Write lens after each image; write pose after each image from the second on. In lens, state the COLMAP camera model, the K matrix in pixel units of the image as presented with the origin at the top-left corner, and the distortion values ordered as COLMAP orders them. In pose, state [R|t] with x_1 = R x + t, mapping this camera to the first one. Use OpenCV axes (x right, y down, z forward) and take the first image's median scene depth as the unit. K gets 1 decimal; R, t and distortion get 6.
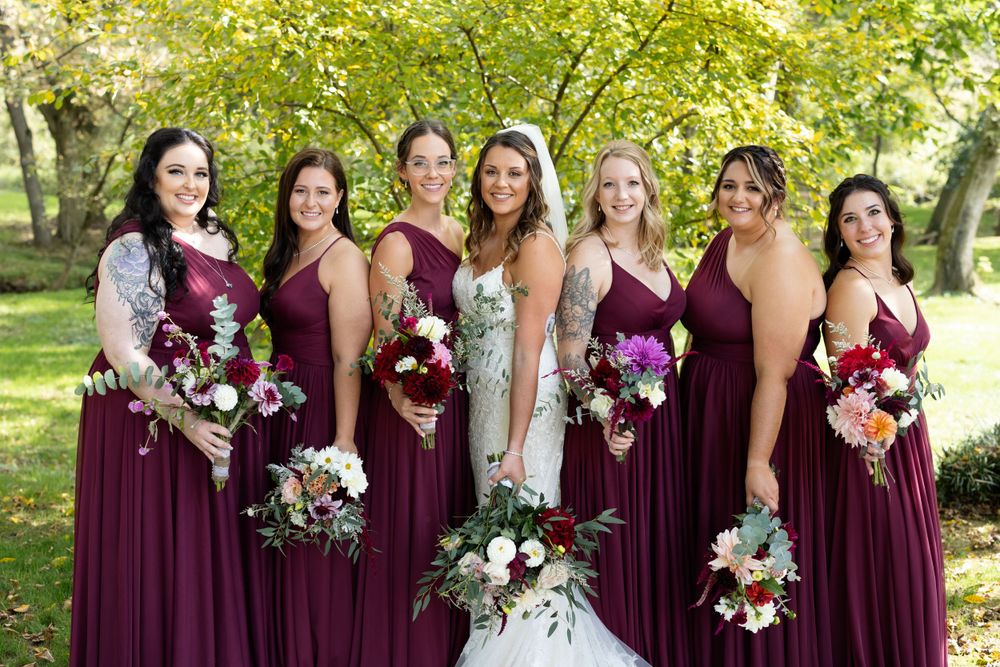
lens RADIAL K [[1408.5, 0, 447.1], [0, 1408.5, 333.4], [0, 0, 1]] dist [0.007151, 0.085151]
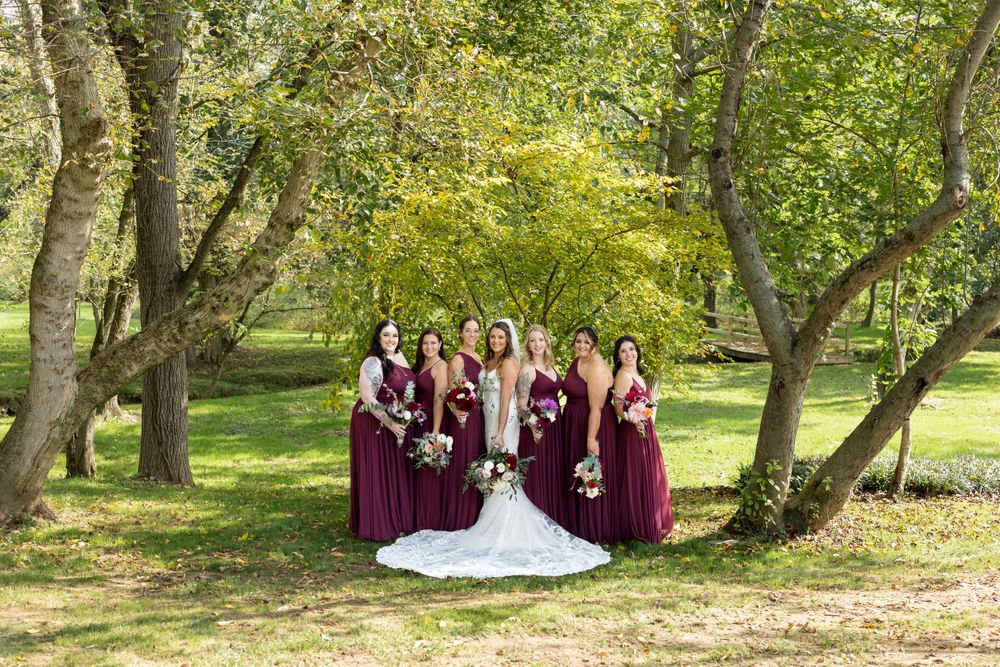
lens RADIAL K [[1401.9, 0, 481.6], [0, 1401.9, 335.5], [0, 0, 1]] dist [0.004856, 0.112912]
pose [[0.999614, -0.007425, -0.026767, 0.047668], [0.005216, 0.996644, -0.081689, 0.058198], [0.027283, 0.081517, 0.996298, -0.950846]]
